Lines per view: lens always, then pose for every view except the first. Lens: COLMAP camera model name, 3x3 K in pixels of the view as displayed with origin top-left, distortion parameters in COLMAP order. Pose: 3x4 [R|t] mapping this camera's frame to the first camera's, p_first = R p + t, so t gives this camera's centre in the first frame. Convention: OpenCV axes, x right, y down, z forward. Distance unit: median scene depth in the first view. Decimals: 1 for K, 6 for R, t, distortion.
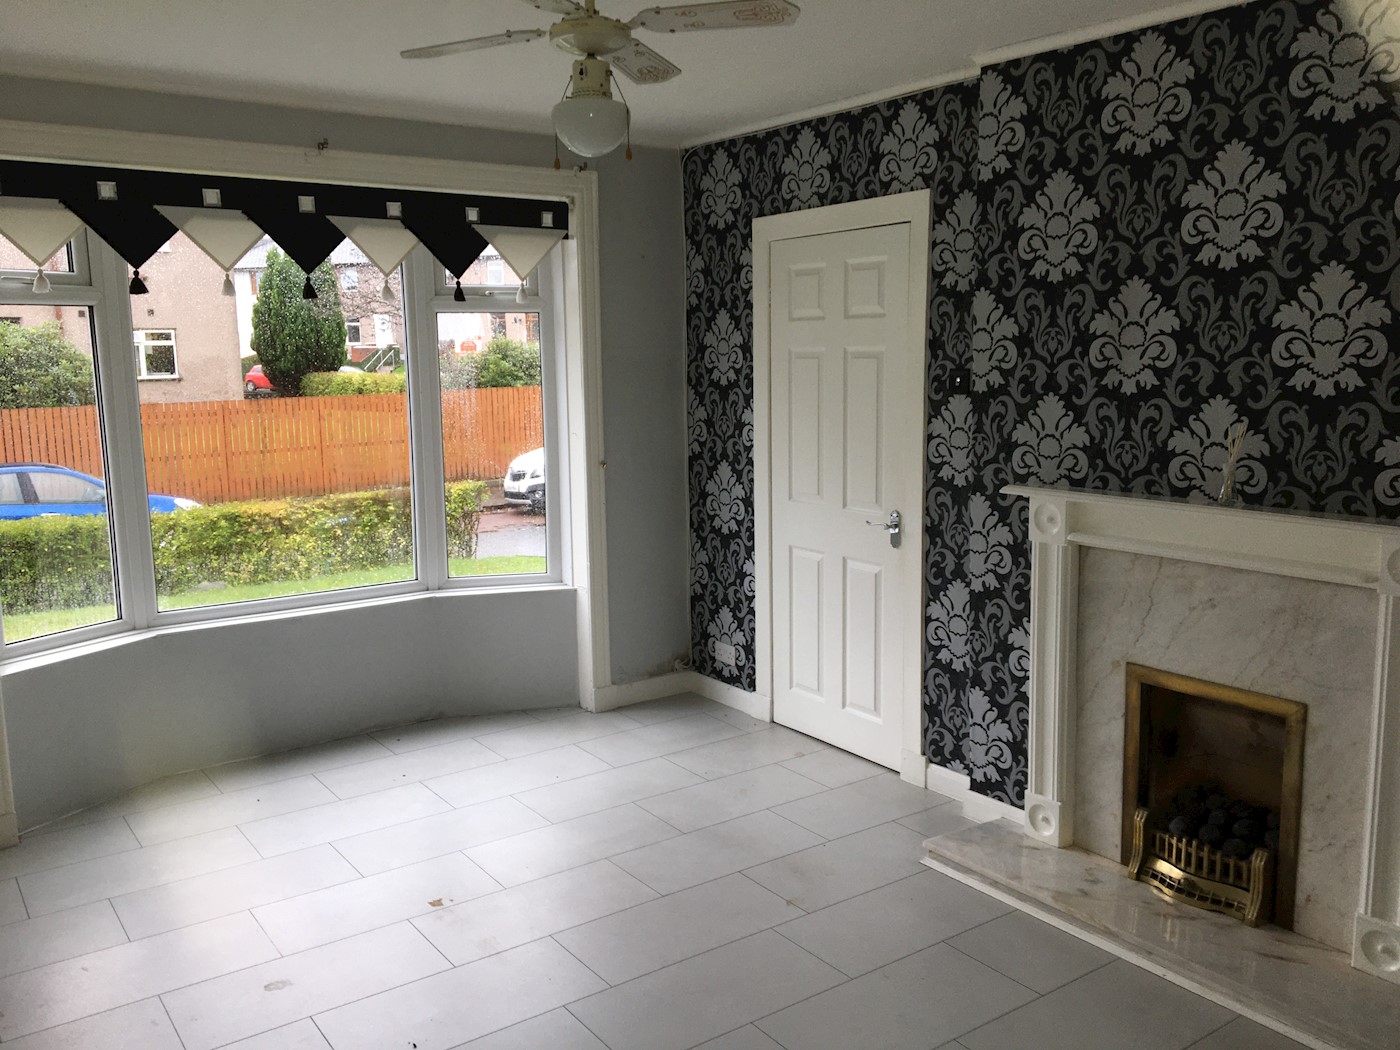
lens RADIAL K [[1170.8, 0, 694.3], [0, 1170.8, 526.3], [0, 0, 1]] dist [0.011000, -0.008345]
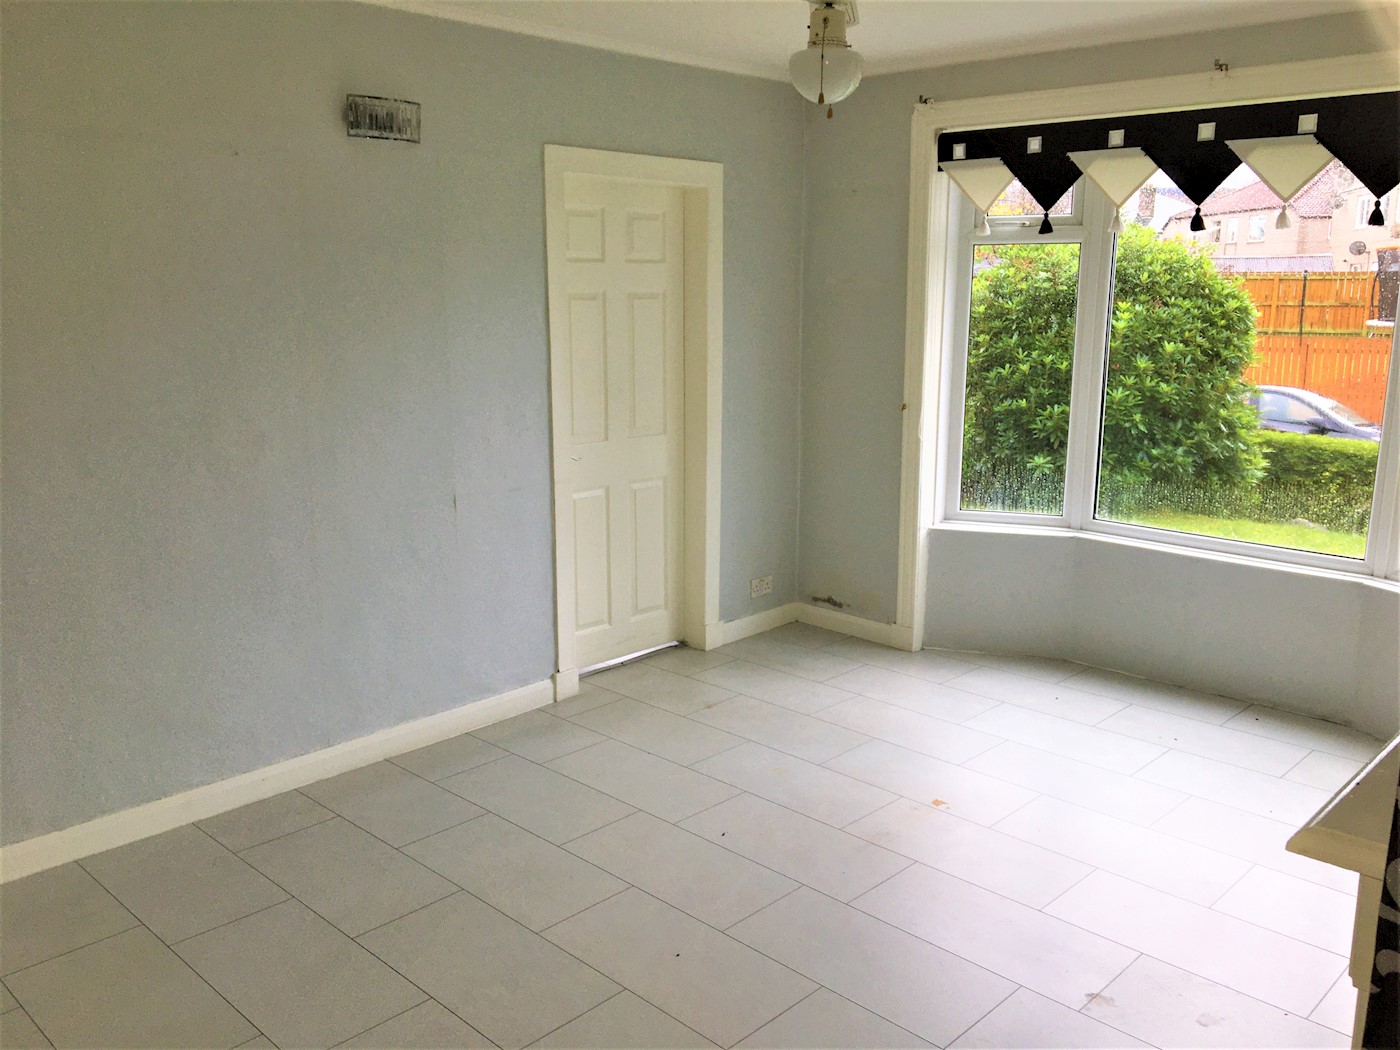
lens RADIAL K [[1170.8, 0, 693.7], [0, 1170.8, 523.5], [0, 0, 1]] dist [0.011000, -0.008345]
pose [[0.179239, 0.210018, -0.961127, 0.582904], [-0.157232, 0.970506, 0.182746, -0.070965], [0.971160, 0.118365, 0.206975, 0.423281]]
